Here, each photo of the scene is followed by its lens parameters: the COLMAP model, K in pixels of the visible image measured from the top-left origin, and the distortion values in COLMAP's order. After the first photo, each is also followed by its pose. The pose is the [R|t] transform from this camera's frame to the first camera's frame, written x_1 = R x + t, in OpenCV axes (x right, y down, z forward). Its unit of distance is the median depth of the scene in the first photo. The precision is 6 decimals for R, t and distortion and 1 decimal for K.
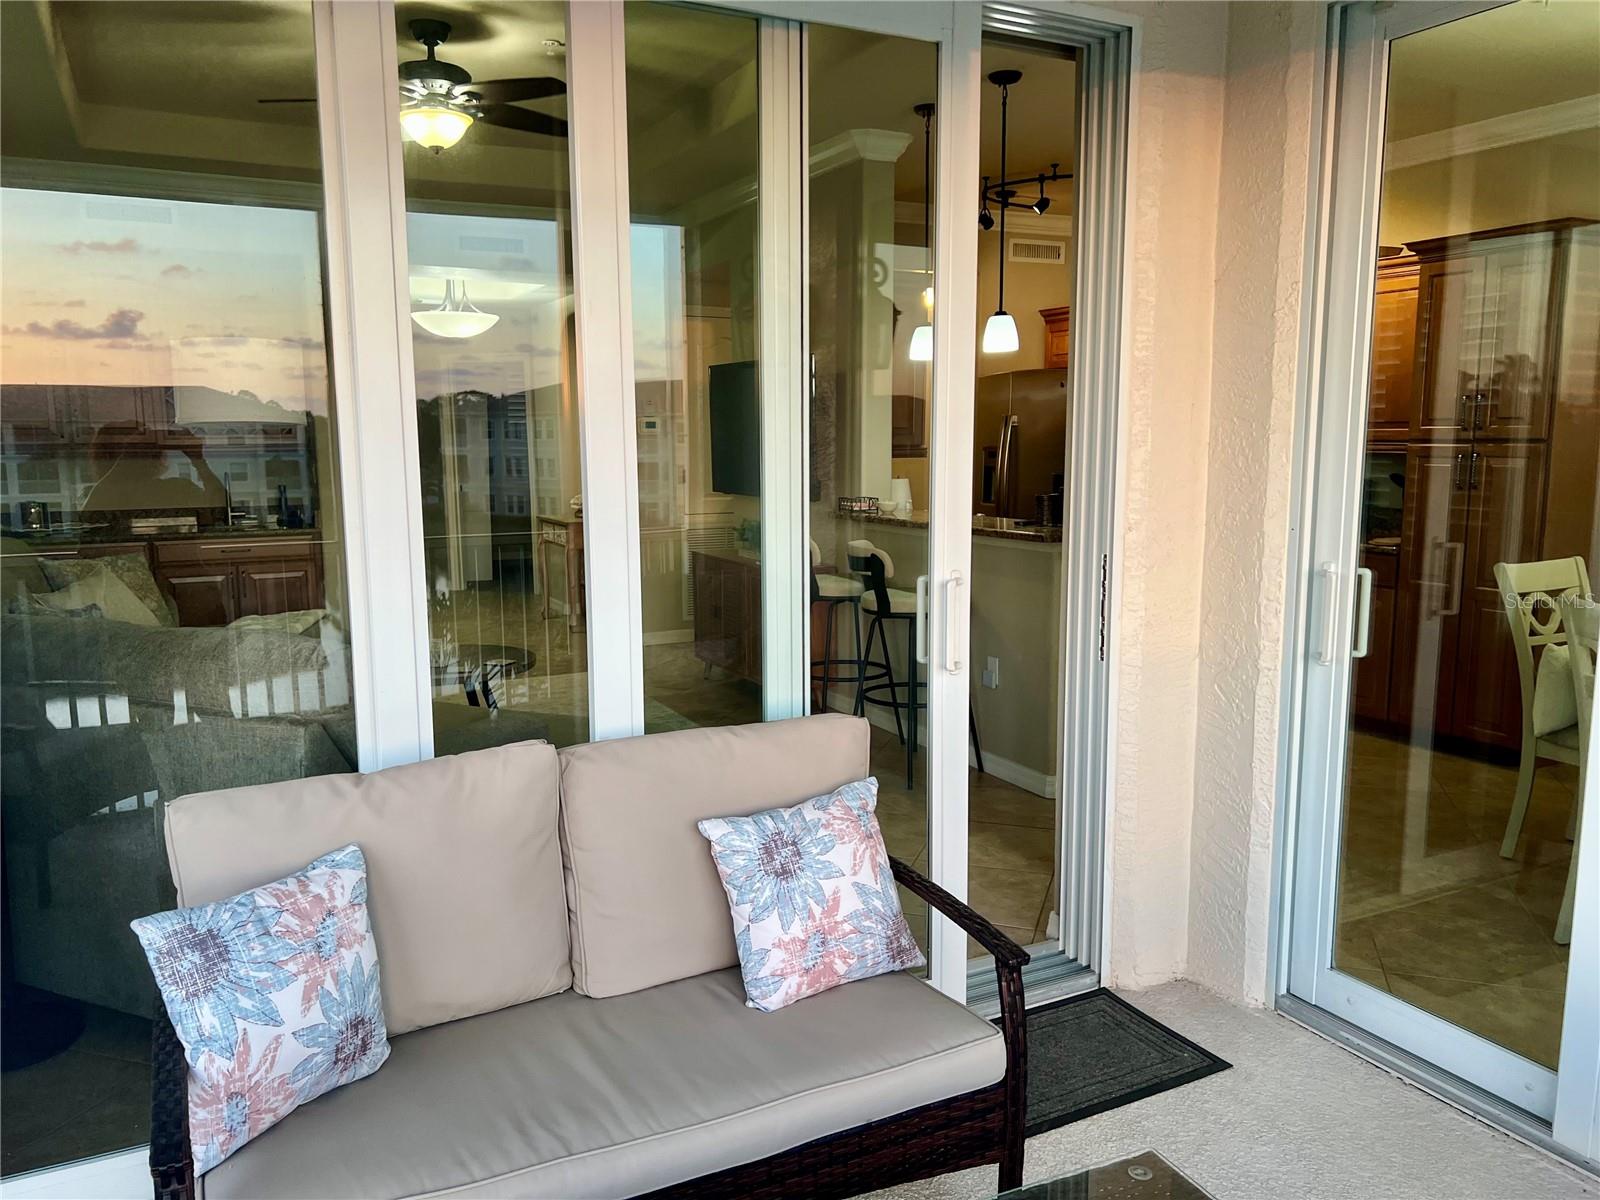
lens RADIAL K [[1220.0, 0, 800.0], [0, 1220.0, 600.0], [0, 0, 1]] dist [0.054400, -0.000393]
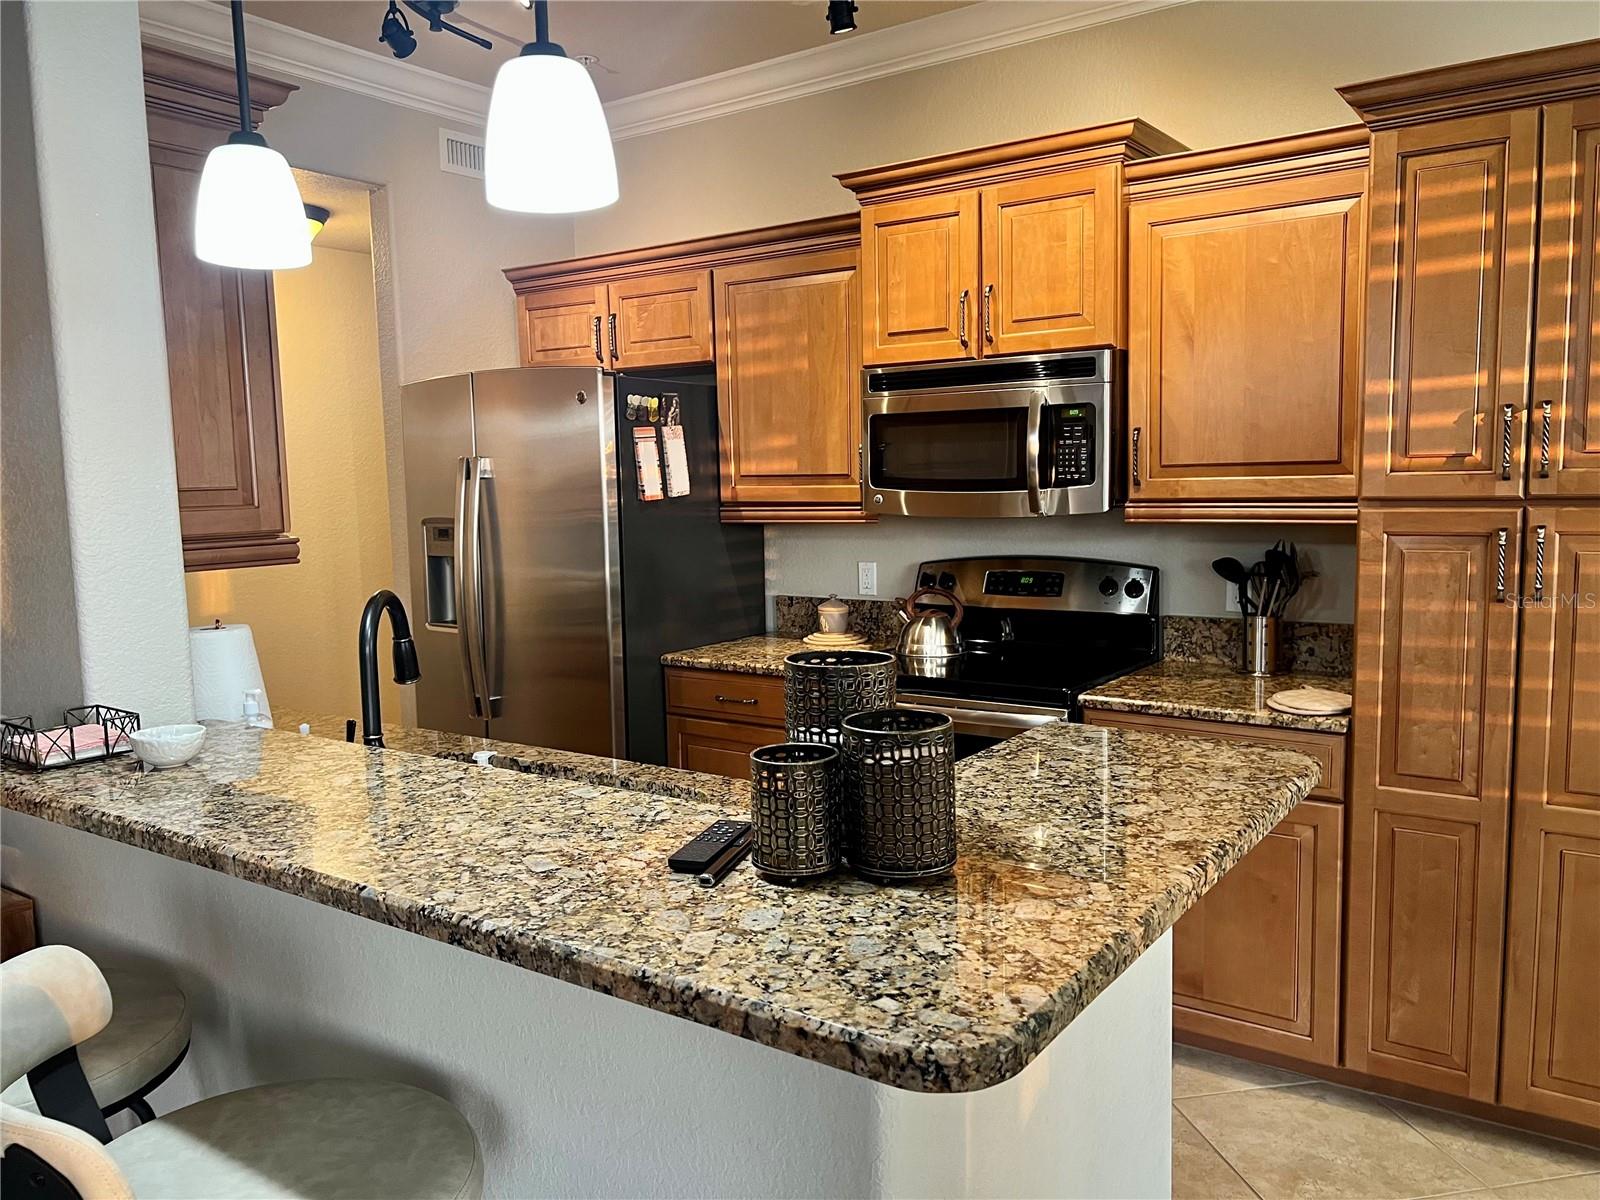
lens RADIAL K [[1220.0, 0, 800.0], [0, 1220.0, 600.0], [0, 0, 1]] dist [0.054400, -0.000393]
pose [[0.889522, -0.063869, 0.452406, 0.099679], [0.080697, 0.996577, -0.017974, -0.124401], [-0.449710, 0.052496, 0.891631, 0.844787]]
